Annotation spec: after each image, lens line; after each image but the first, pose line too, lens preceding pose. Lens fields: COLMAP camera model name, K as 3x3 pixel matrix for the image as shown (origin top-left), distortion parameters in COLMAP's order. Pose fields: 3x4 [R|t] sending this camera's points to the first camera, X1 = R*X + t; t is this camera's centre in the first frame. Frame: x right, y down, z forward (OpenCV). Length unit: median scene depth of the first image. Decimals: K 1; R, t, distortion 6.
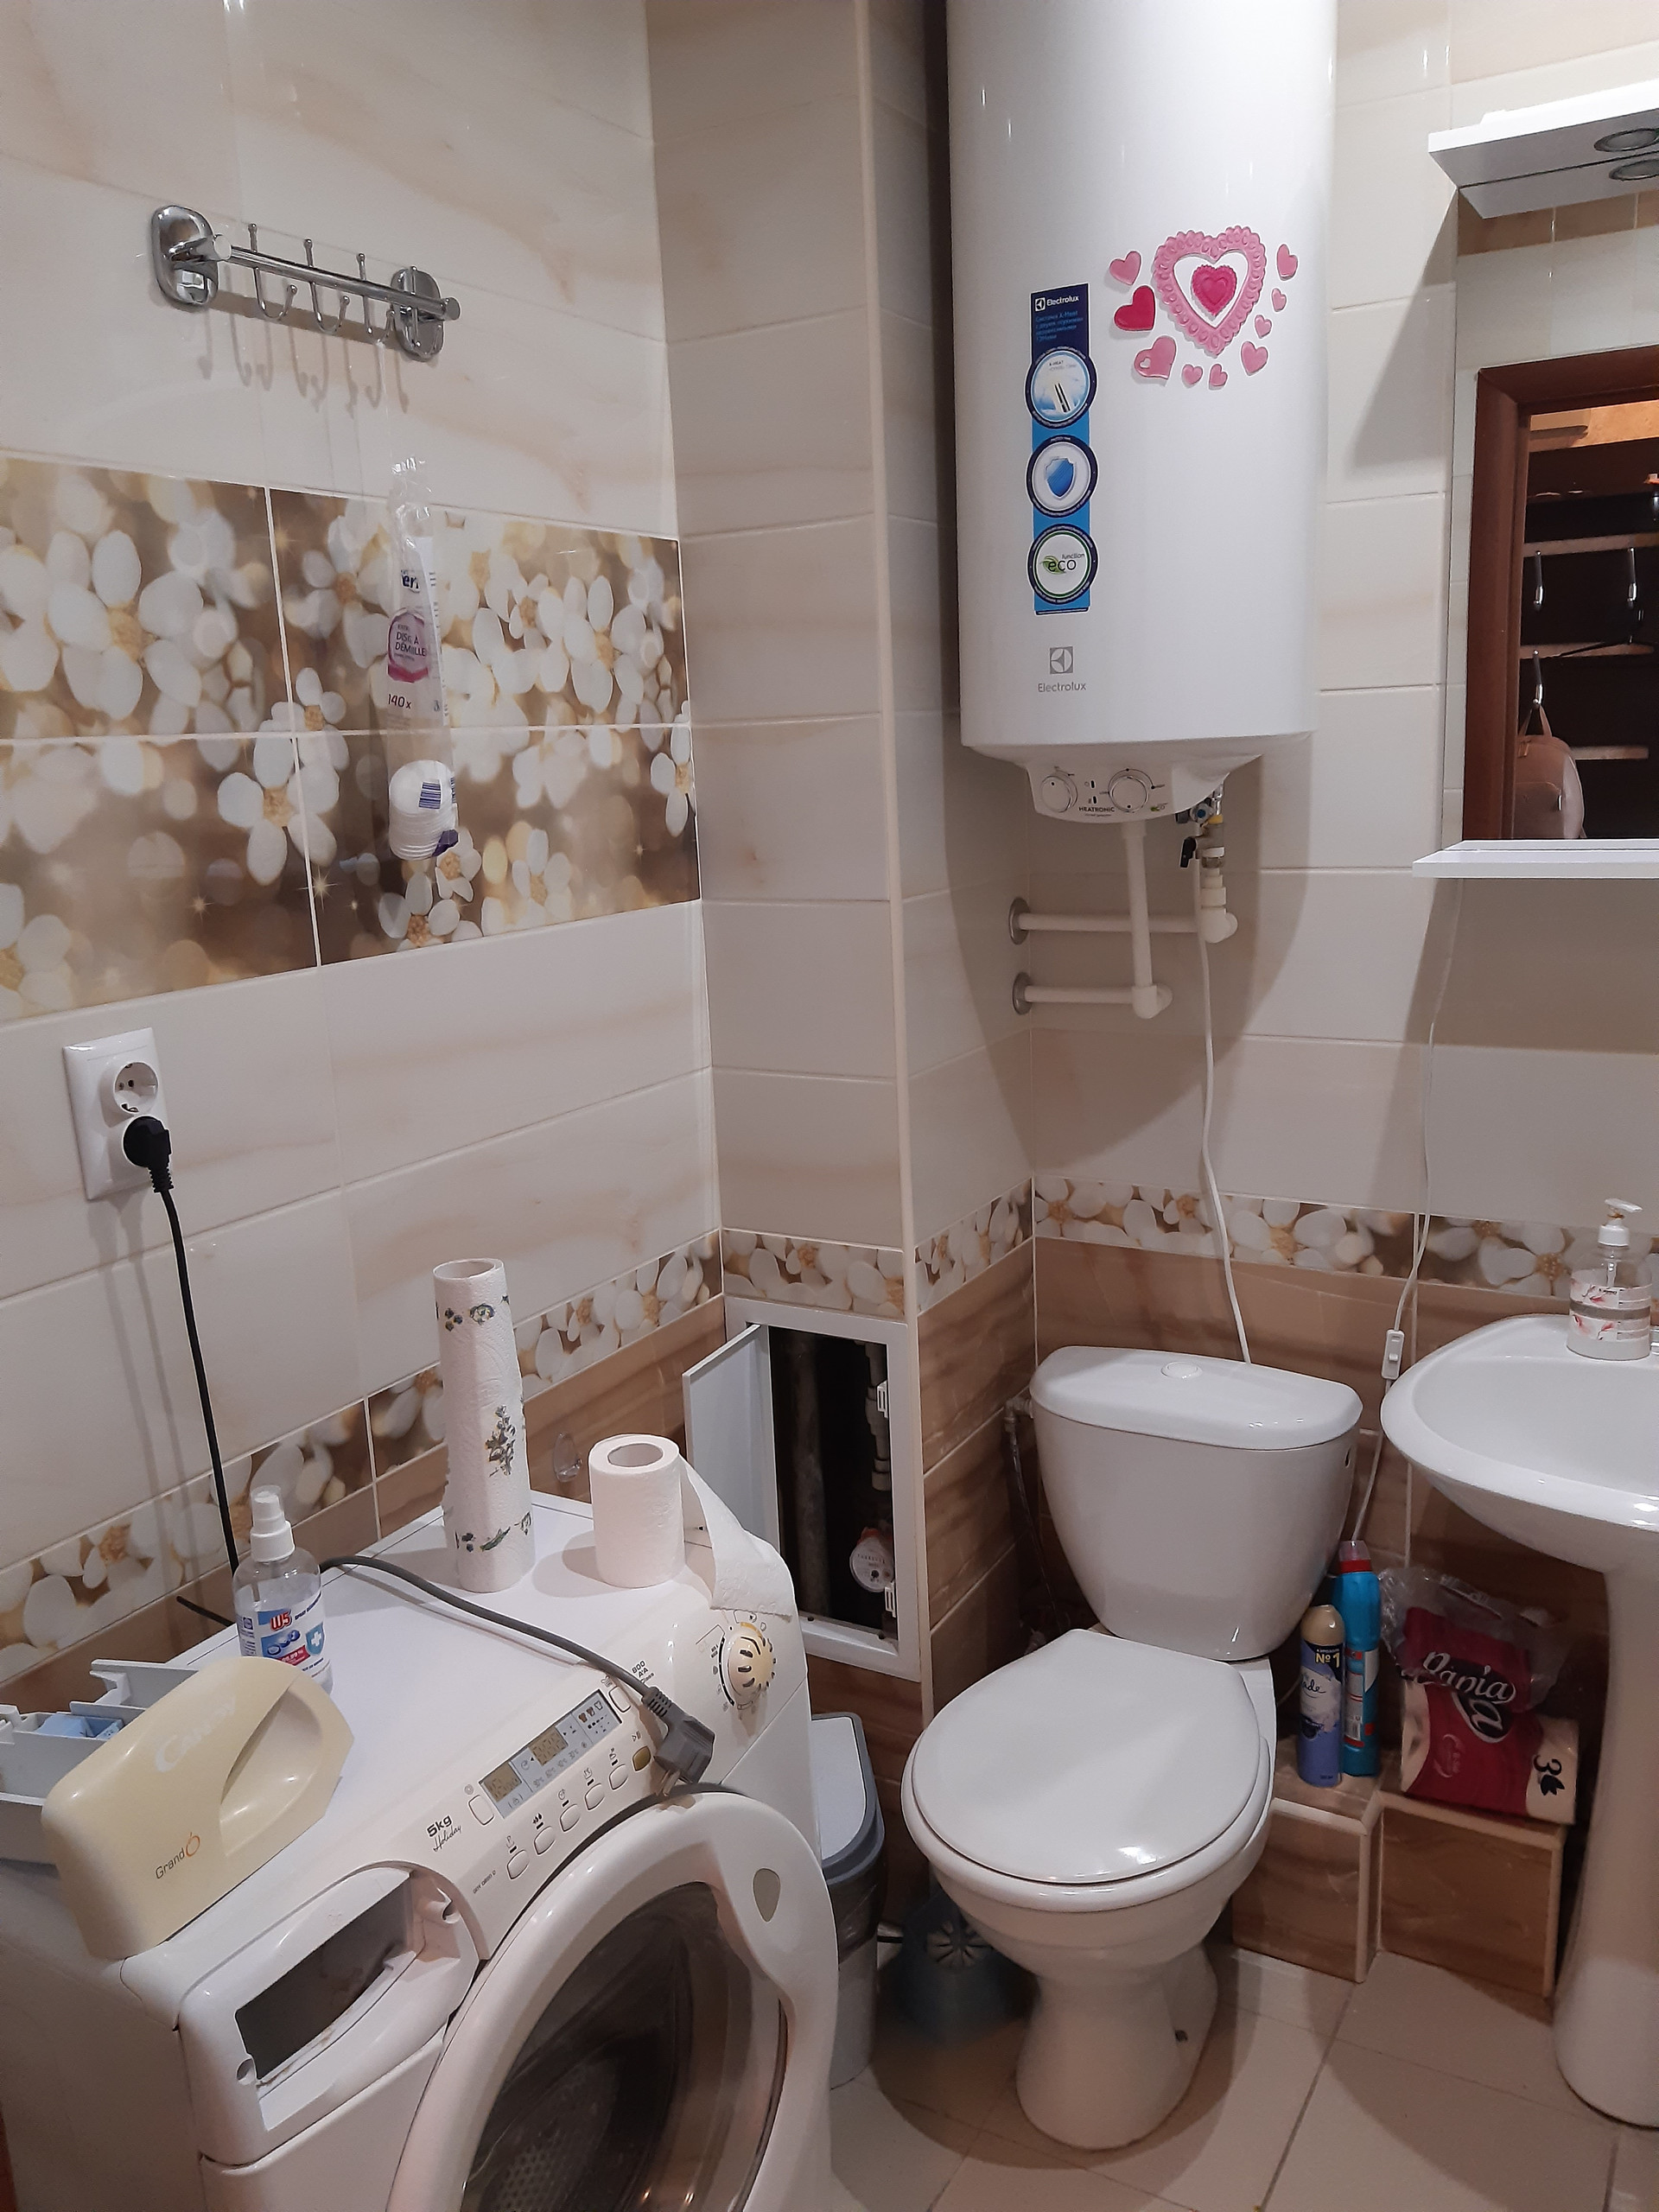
lens RADIAL K [[1725.9, 0, 840.4], [0, 1725.9, 1116.7], [0, 0, 1]] dist [0.057302, -0.113645]
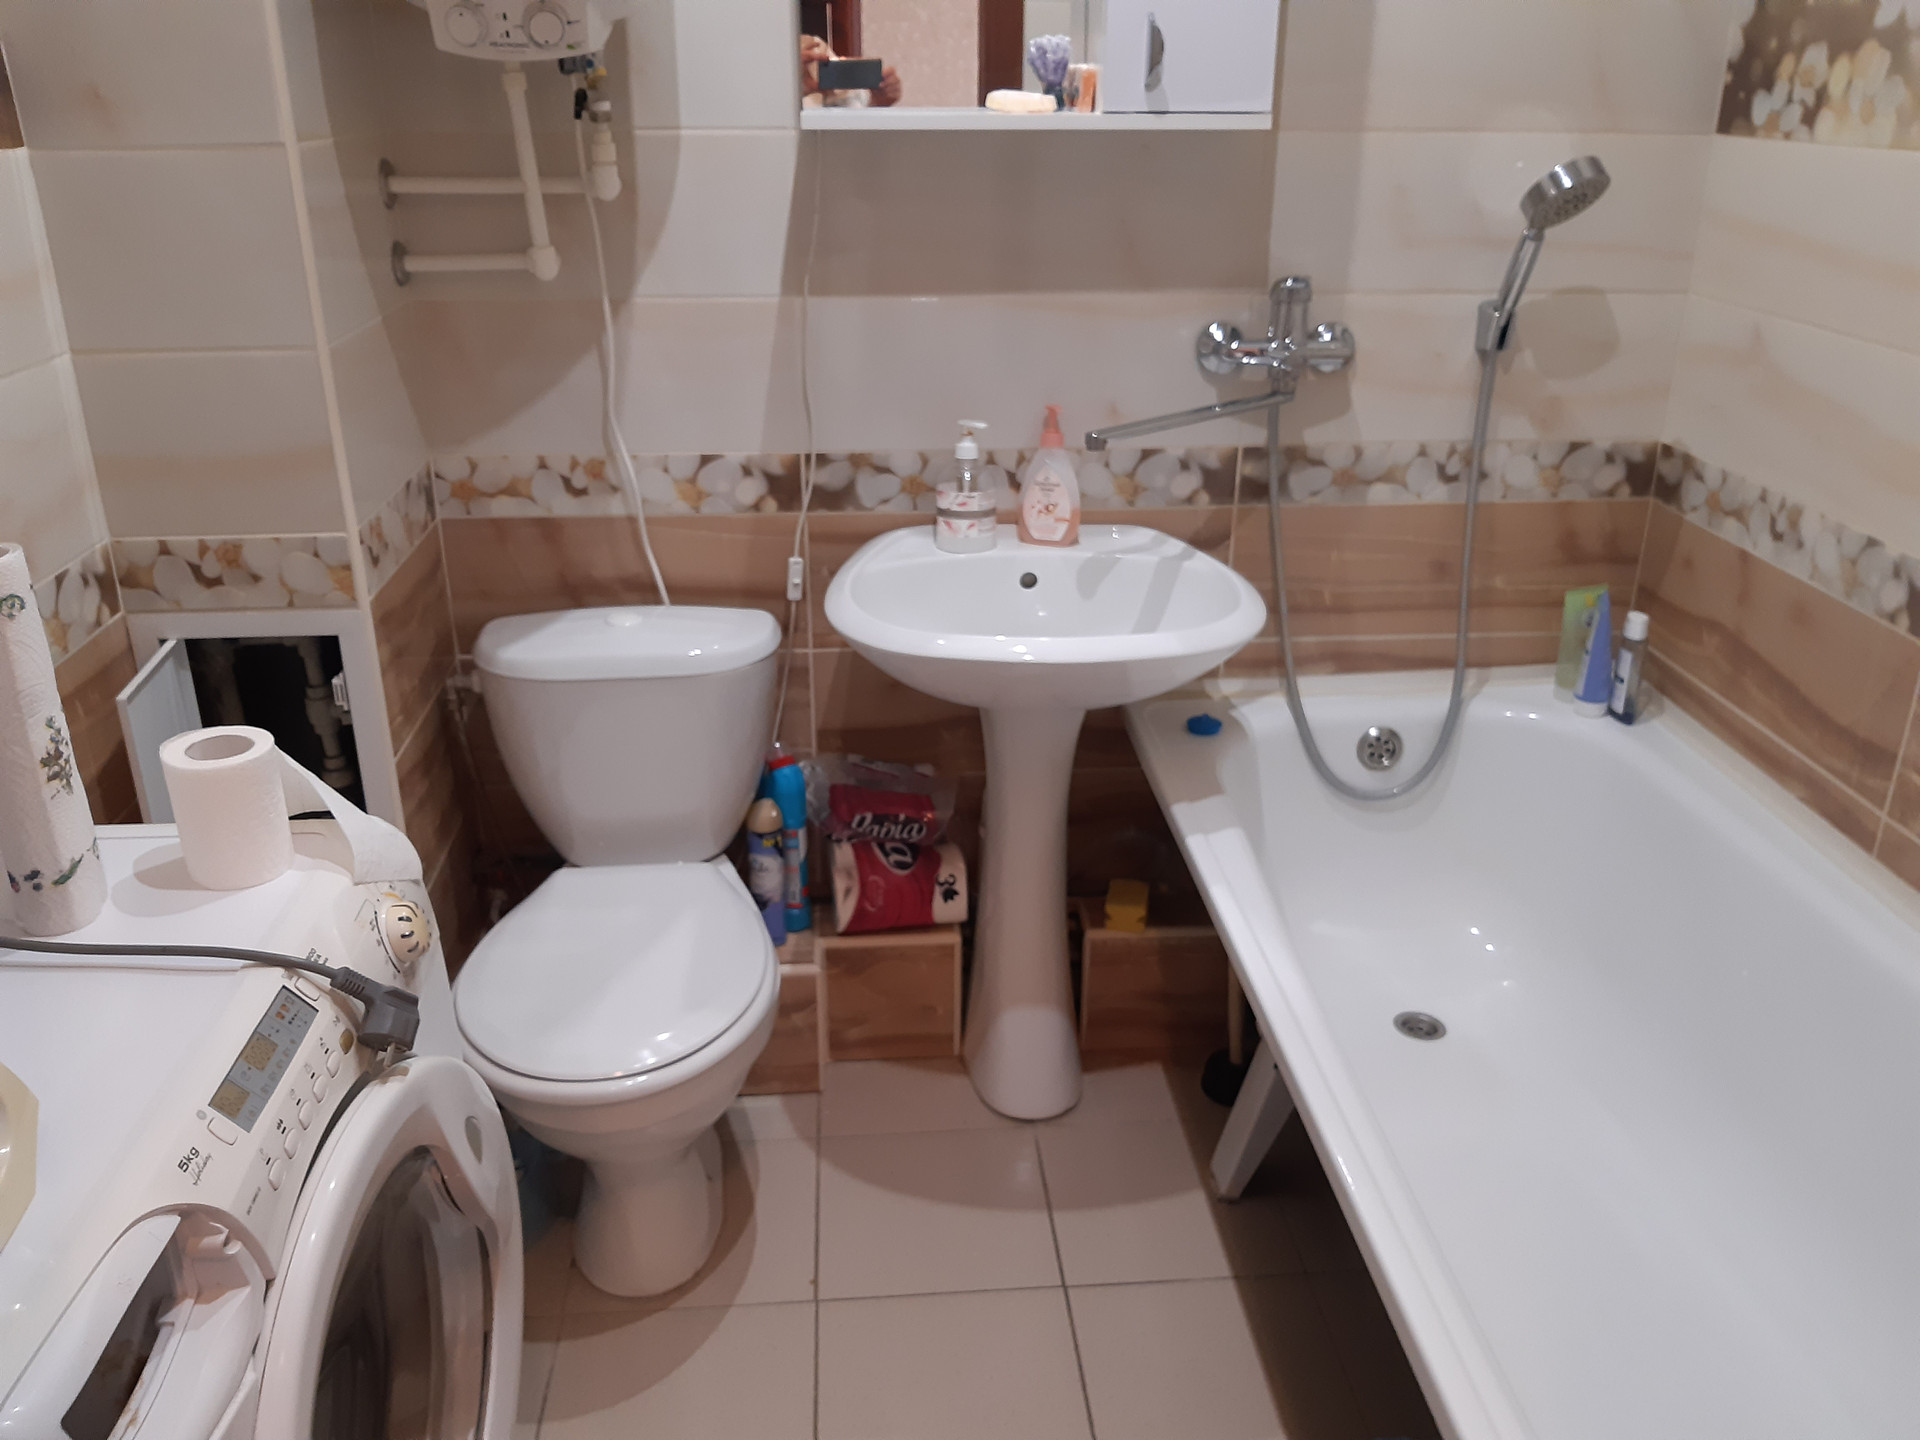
lens RADIAL K [[1498.0, 0, 966.0], [0, 1498.0, 730.7], [0, 0, 1]] dist [0.057302, -0.113645]
pose [[0.822965, -0.184033, 0.537458, -0.160664], [0.085263, 0.975371, 0.203425, 0.045705], [-0.561658, -0.121586, 0.818387, 0.110848]]
